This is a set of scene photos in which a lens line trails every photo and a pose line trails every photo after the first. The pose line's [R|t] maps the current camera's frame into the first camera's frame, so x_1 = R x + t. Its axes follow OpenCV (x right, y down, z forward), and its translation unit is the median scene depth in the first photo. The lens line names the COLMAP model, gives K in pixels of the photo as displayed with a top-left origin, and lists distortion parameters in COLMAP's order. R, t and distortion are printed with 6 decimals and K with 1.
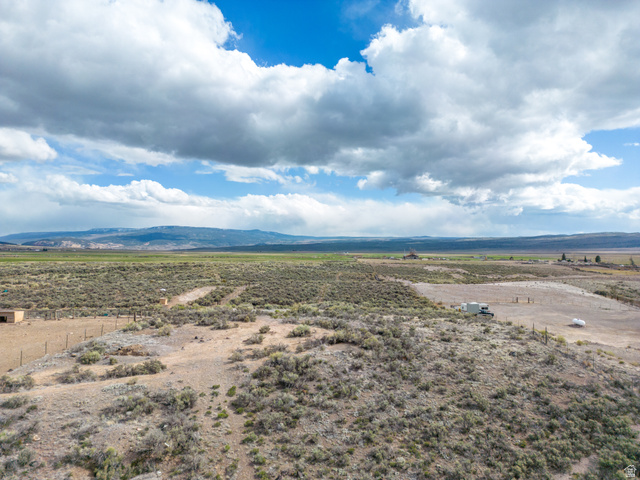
lens RADIAL K [[441.9, 0, 320.0], [0, 441.9, 240.0], [0, 0, 1]] dist [0.088428, -0.080115]
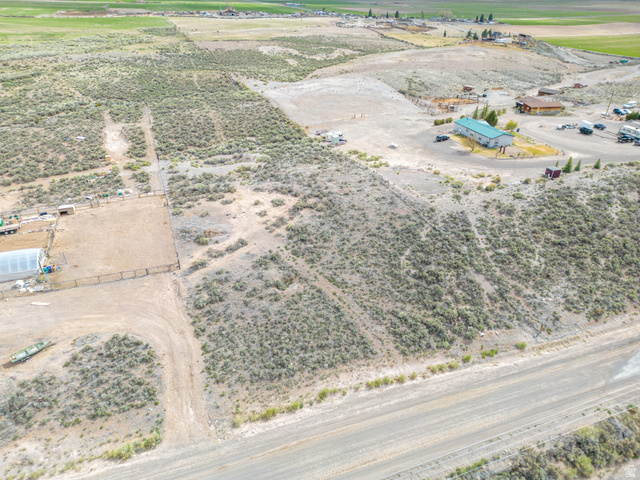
lens RADIAL K [[441.9, 0, 320.0], [0, 441.9, 240.0], [0, 0, 1]] dist [0.088428, -0.080115]
pose [[0.918537, -0.190435, 0.346446, -0.695001], [-0.014388, 0.859649, 0.510683, -0.762871], [-0.395074, -0.474066, 0.786879, -0.784188]]
